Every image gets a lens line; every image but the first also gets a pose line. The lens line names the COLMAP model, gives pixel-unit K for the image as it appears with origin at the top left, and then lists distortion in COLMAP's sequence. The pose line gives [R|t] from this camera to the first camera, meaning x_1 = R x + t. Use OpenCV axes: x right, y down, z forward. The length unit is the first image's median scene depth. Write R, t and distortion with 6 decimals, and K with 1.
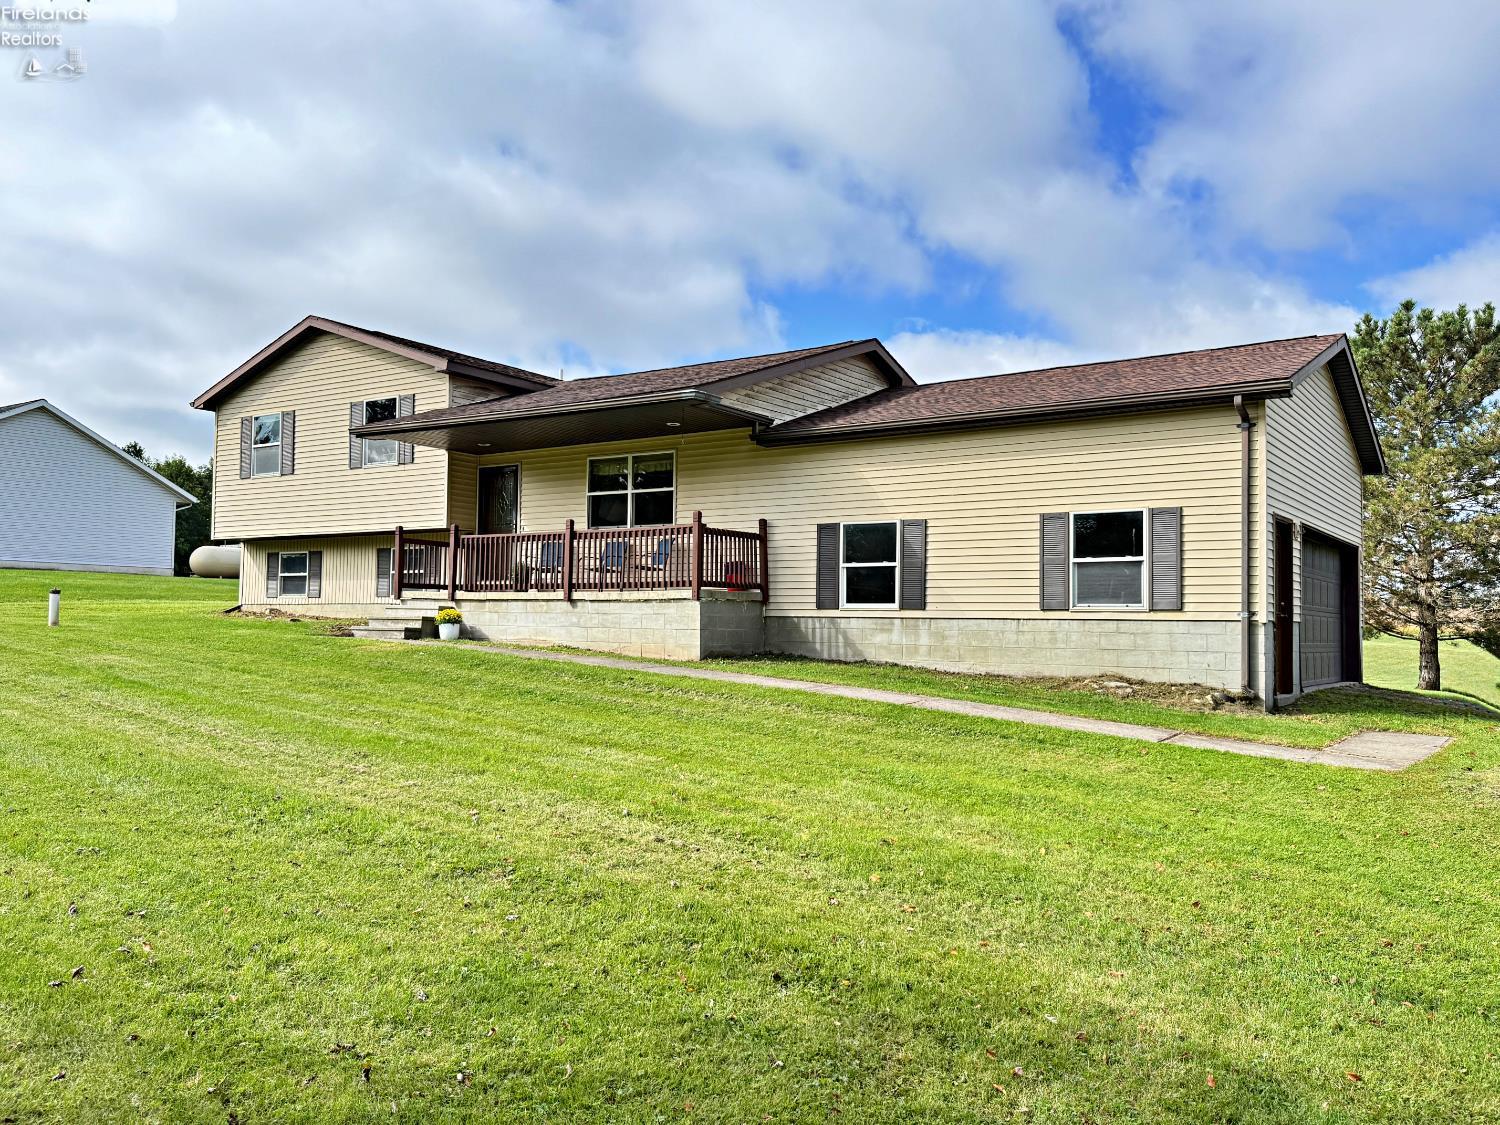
lens RADIAL K [[1188.3, 0, 750.0], [0, 1188.3, 562.5], [0, 0, 1]] dist [0.156876, -0.298789]
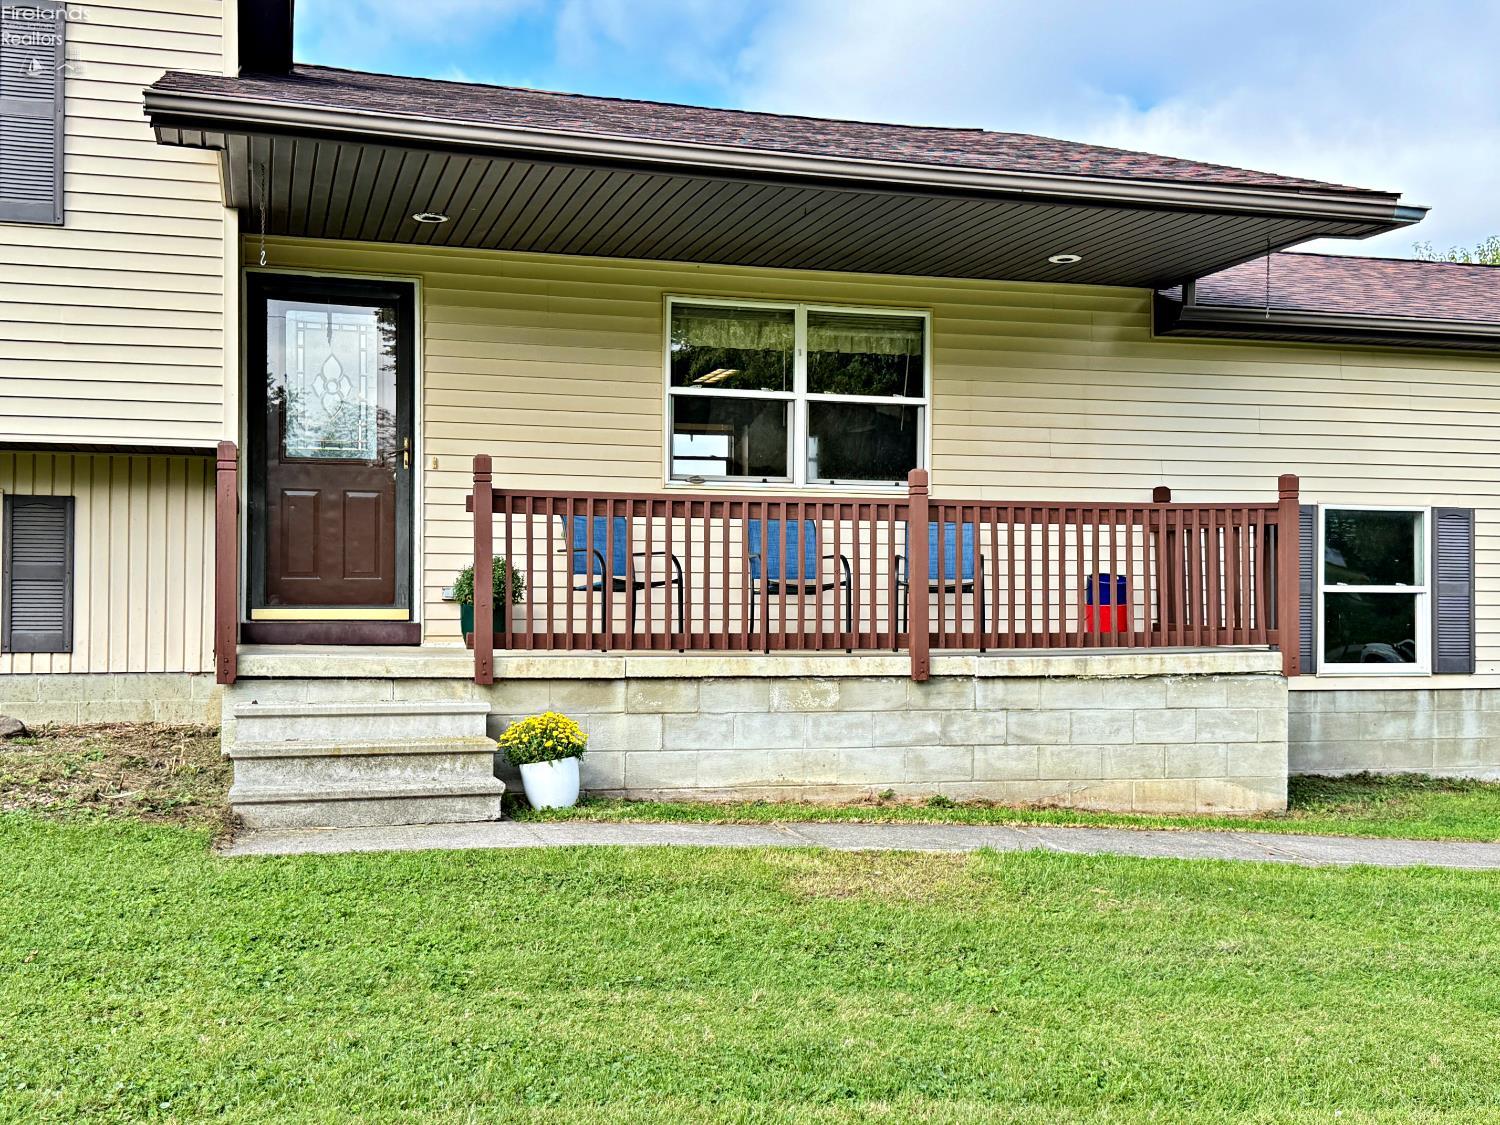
lens RADIAL K [[1653.9, 0, 750.0], [0, 1653.9, 562.5], [0, 0, 1]] dist [0.065896, -0.009432]
pose [[0.636133, 0.003618, 0.771571, -0.575172], [-0.036023, 0.999038, 0.025015, -0.016409], [-0.770738, -0.043707, 0.635652, 0.672892]]
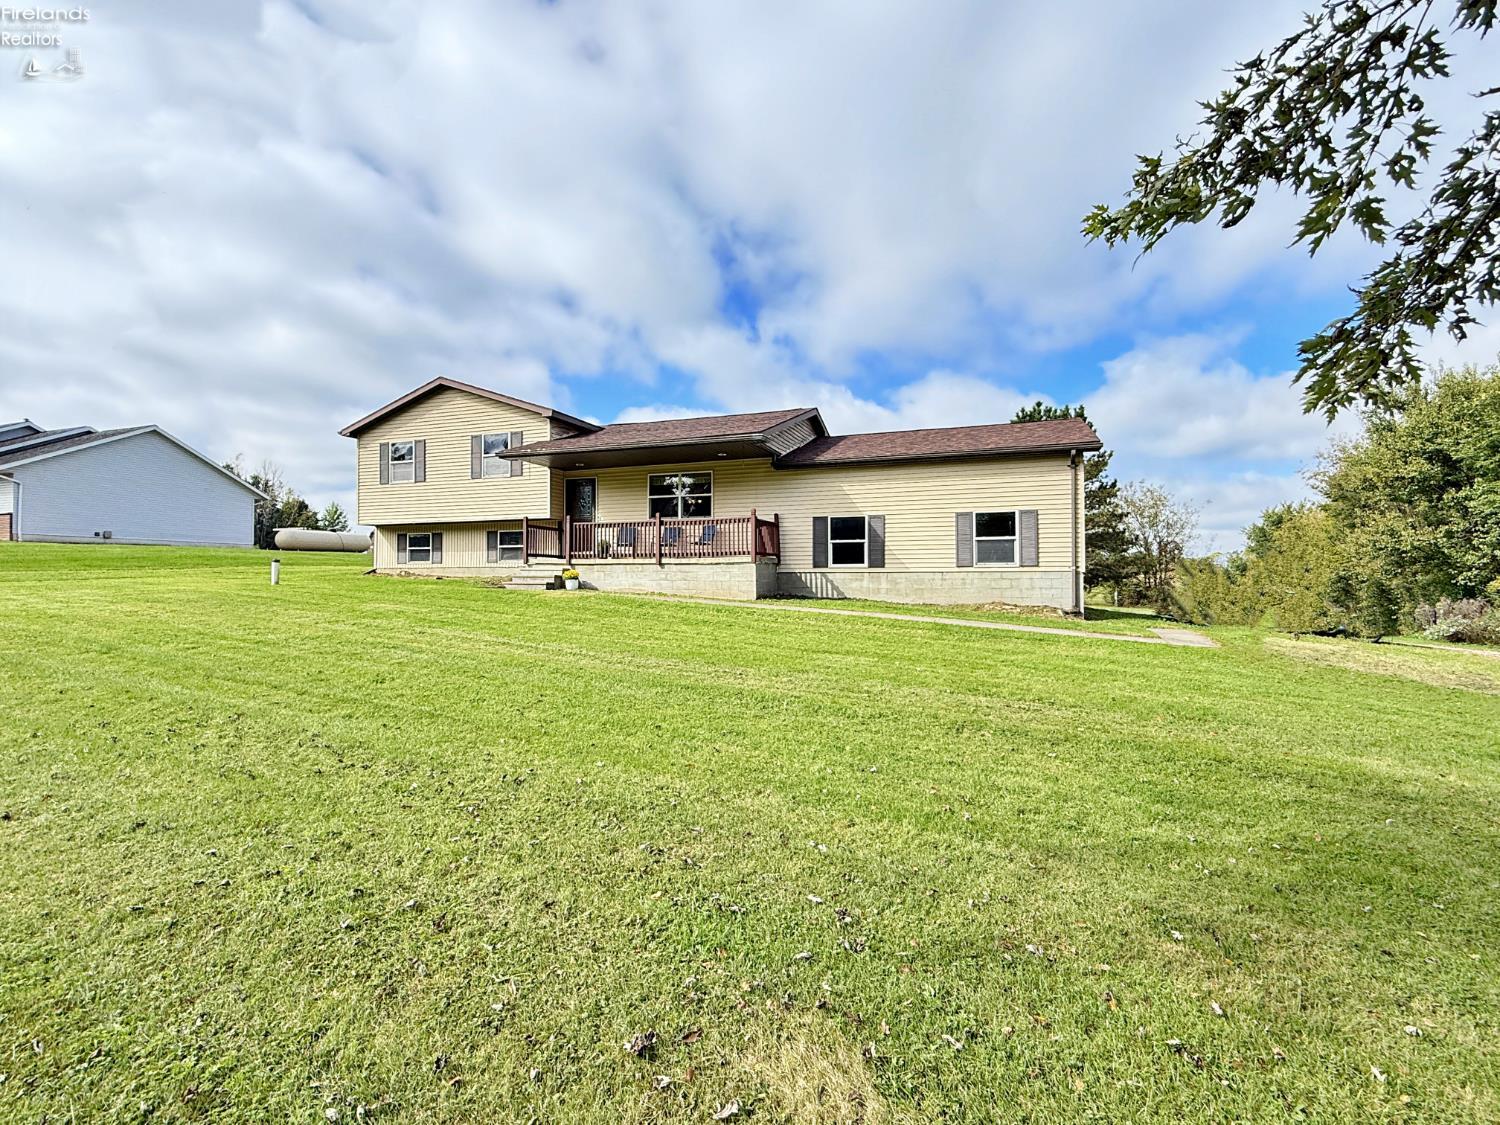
lens RADIAL K [[698.9, 0, 750.0], [0, 698.9, 562.5], [0, 0, 1]] dist [-0.000566, 0.000215]
pose [[0.967707, -0.008872, 0.251921, -0.257749], [0.000929, 0.999499, 0.031631, 0.000357], [-0.252076, -0.030375, 0.967231, 0.064231]]
